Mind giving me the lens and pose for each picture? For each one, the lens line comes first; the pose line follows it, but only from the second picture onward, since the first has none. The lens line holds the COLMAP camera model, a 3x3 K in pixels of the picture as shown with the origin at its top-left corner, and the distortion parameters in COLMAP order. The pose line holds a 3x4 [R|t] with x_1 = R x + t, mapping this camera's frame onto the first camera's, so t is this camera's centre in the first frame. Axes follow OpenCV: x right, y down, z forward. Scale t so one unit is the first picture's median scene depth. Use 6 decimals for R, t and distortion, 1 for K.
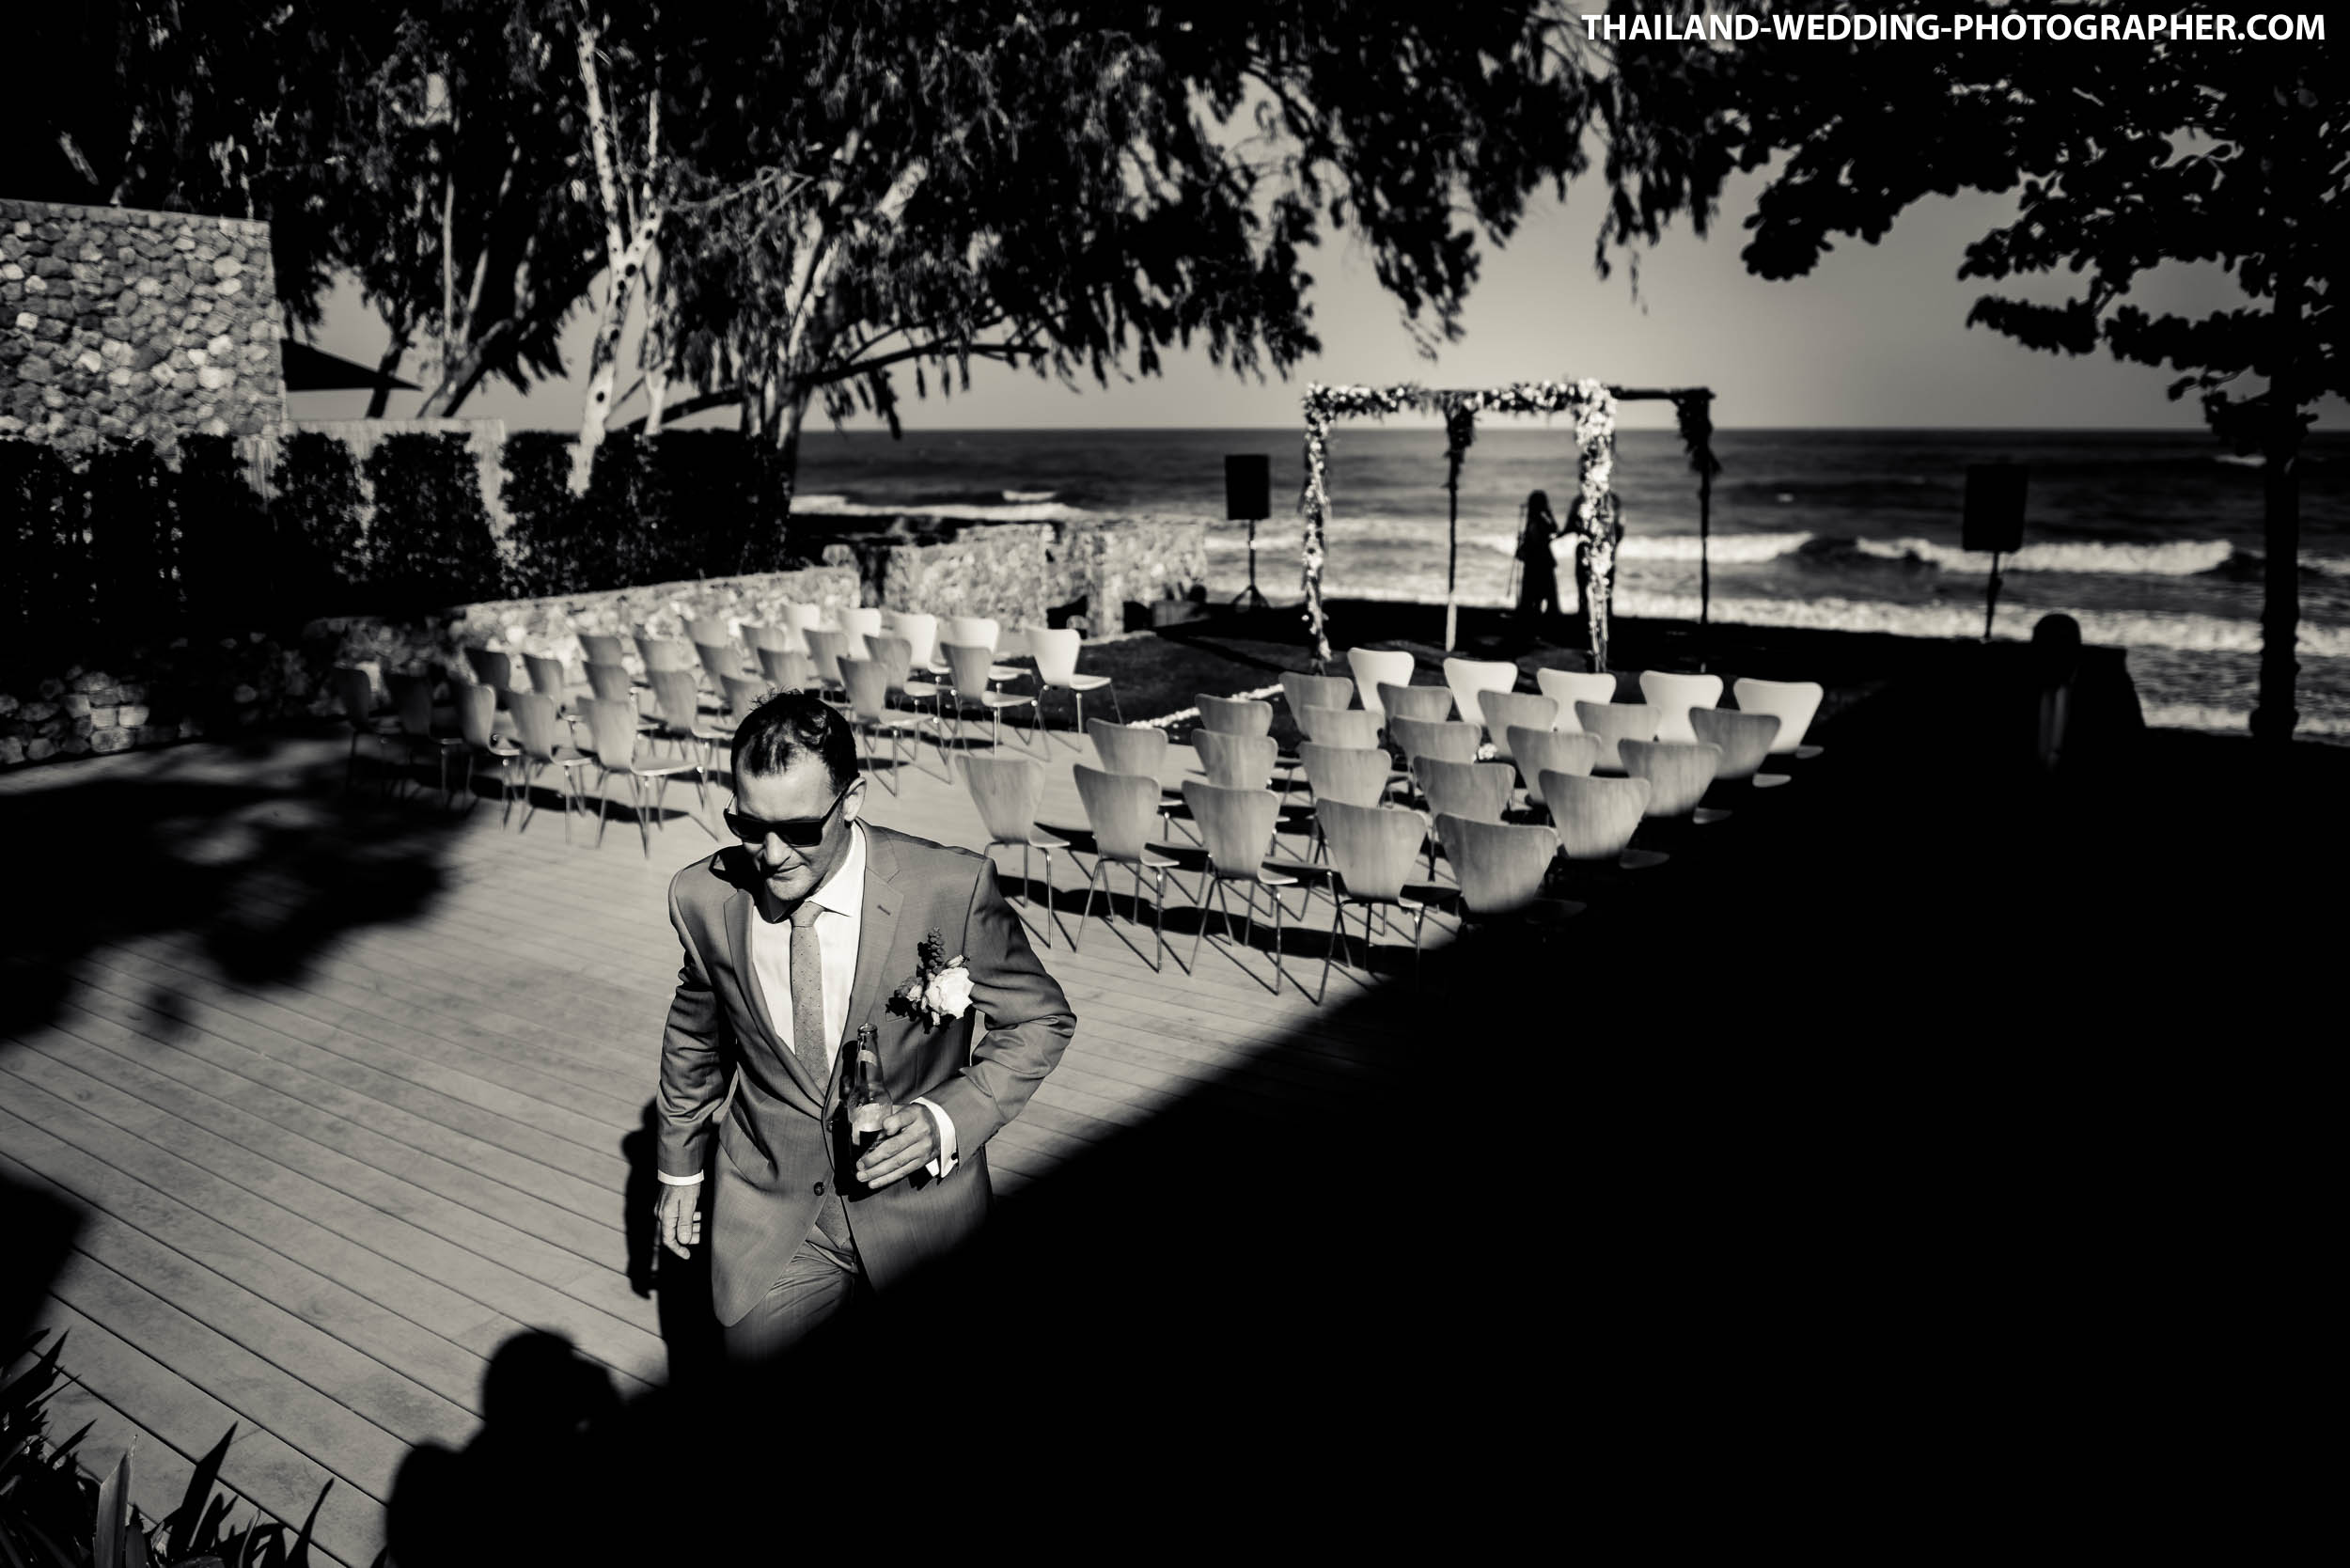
lens RADIAL K [[1669.7, 0, 1175.0], [0, 1669.7, 784.0], [0, 0, 1]] dist [0.007171, 0.000265]
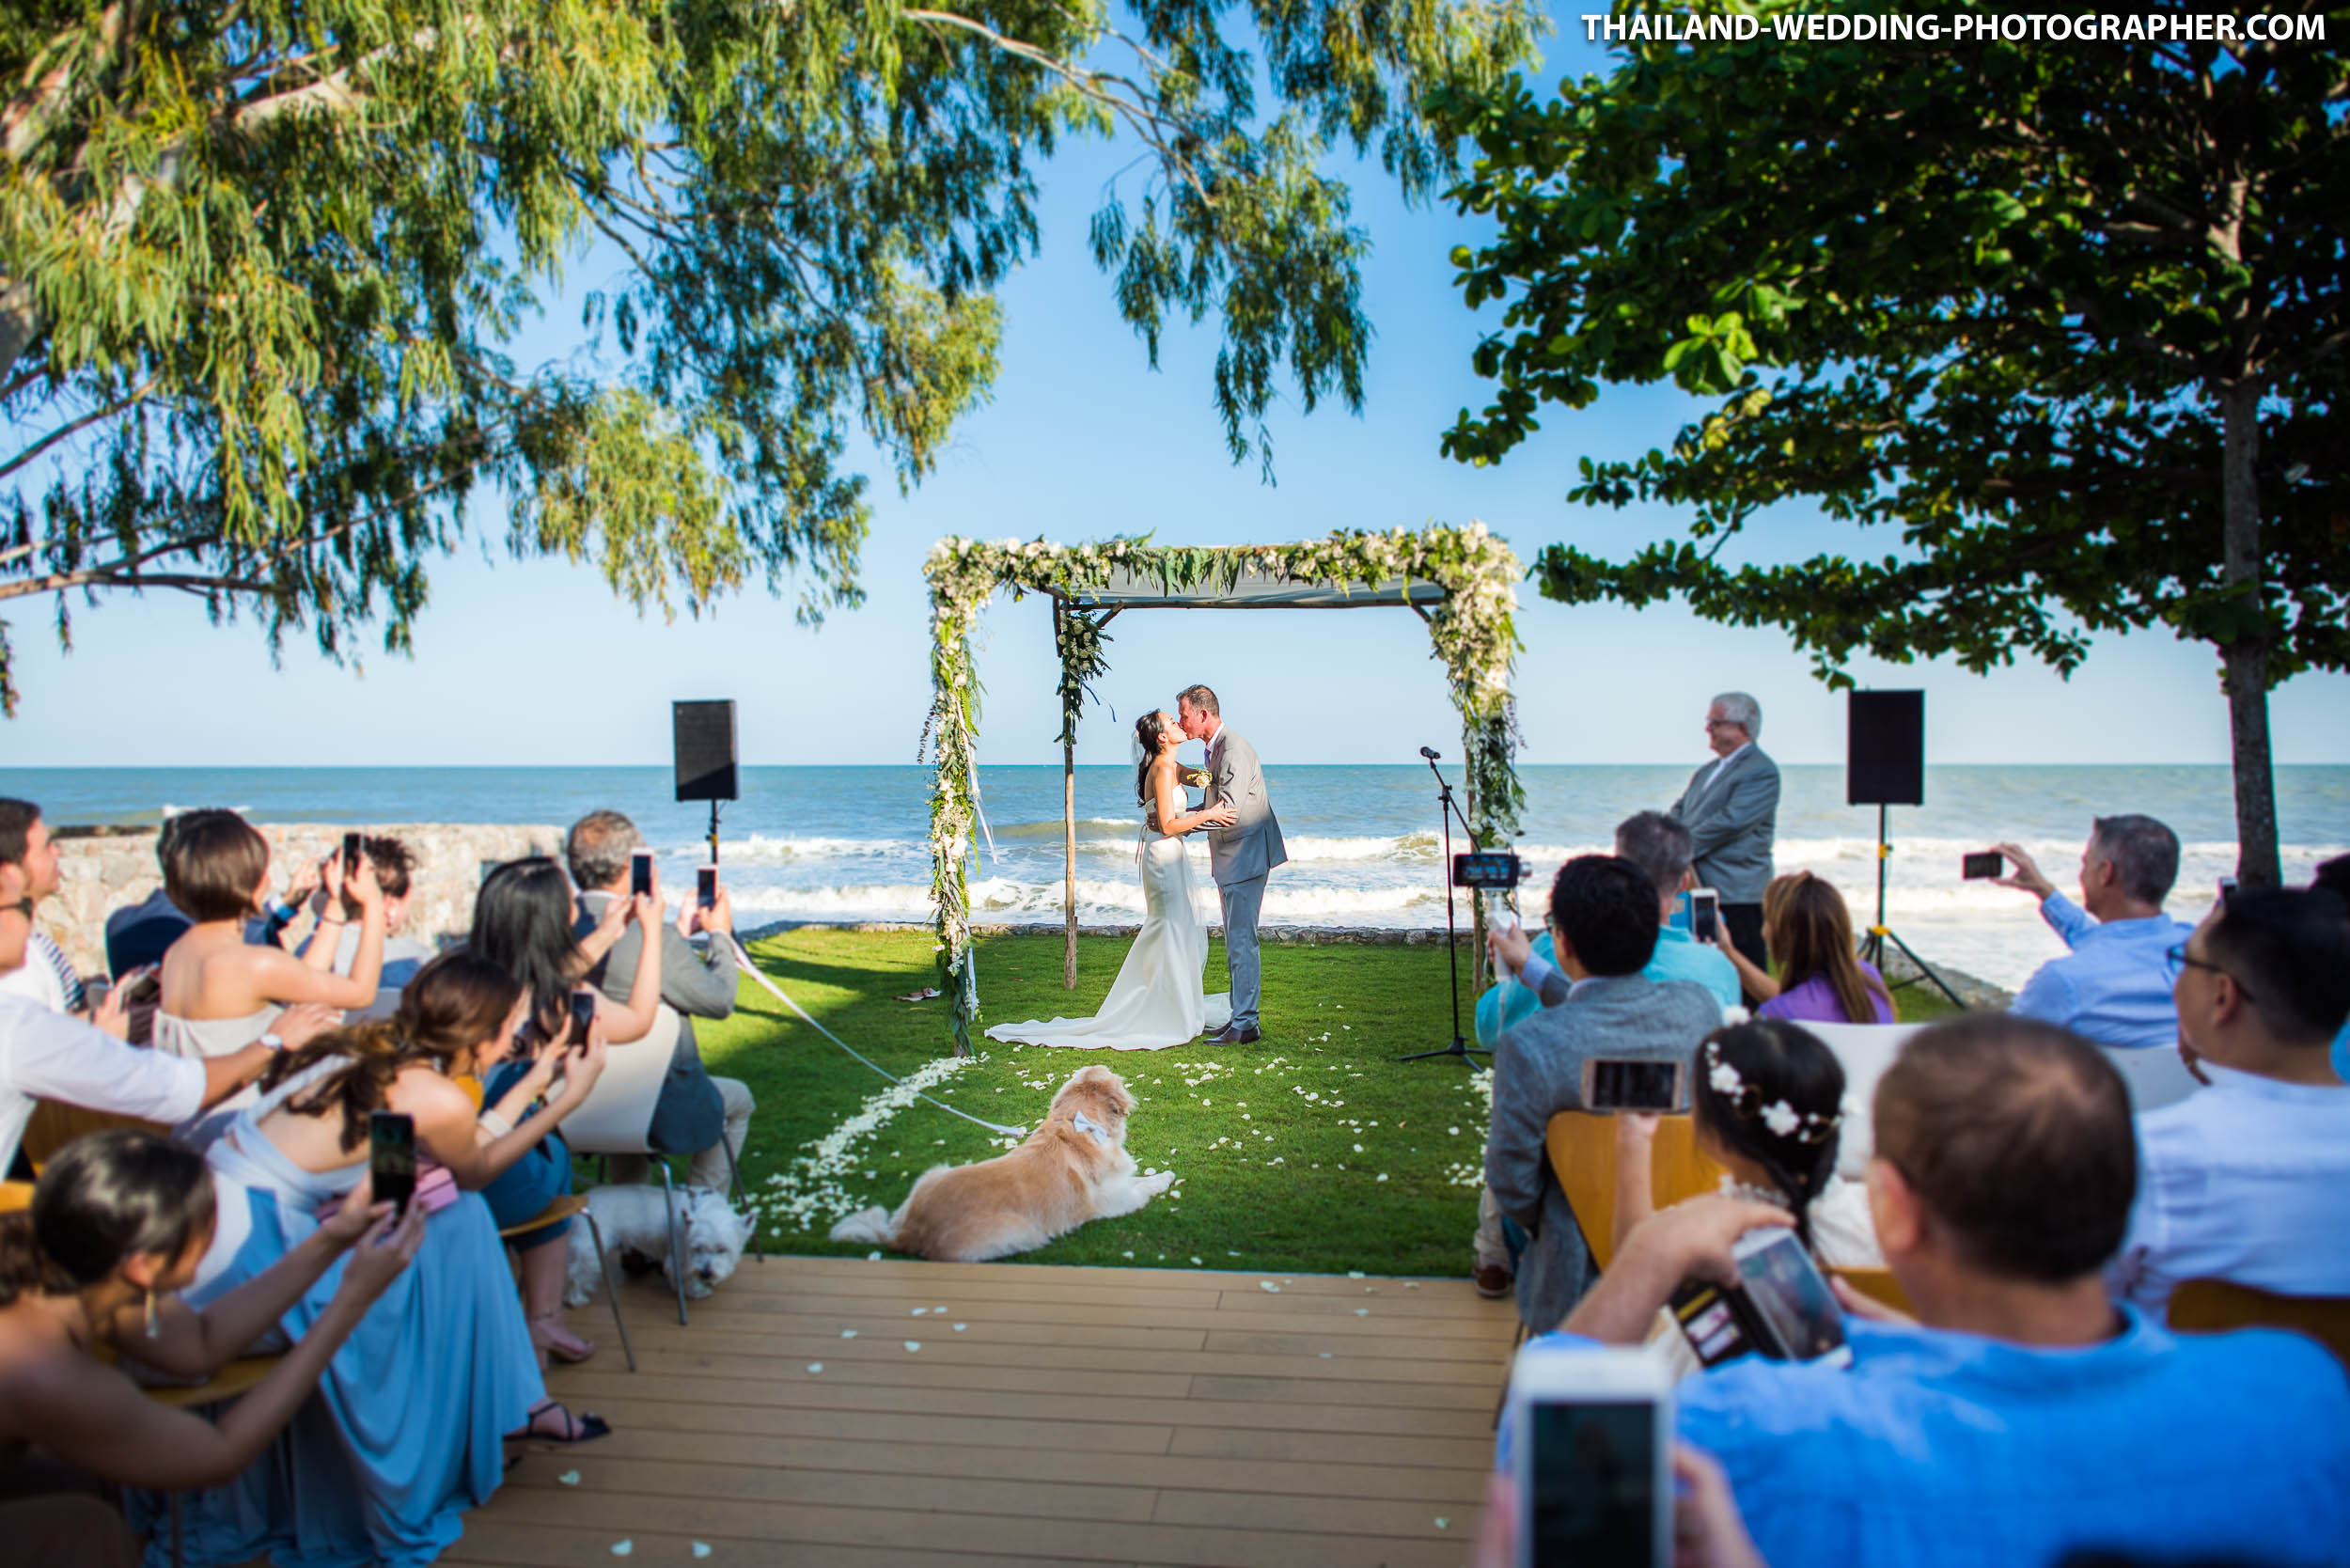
lens RADIAL K [[1629.7, 0, 1172.1], [0, 1629.7, 794.3], [0, 0, 1]] dist [0.007769, -0.000174]
pose [[0.886525, -0.008869, 0.462596, -0.106144], [0.098093, 0.980691, -0.169185, -0.050240], [-0.452163, 0.195364, 0.870277, 0.485399]]
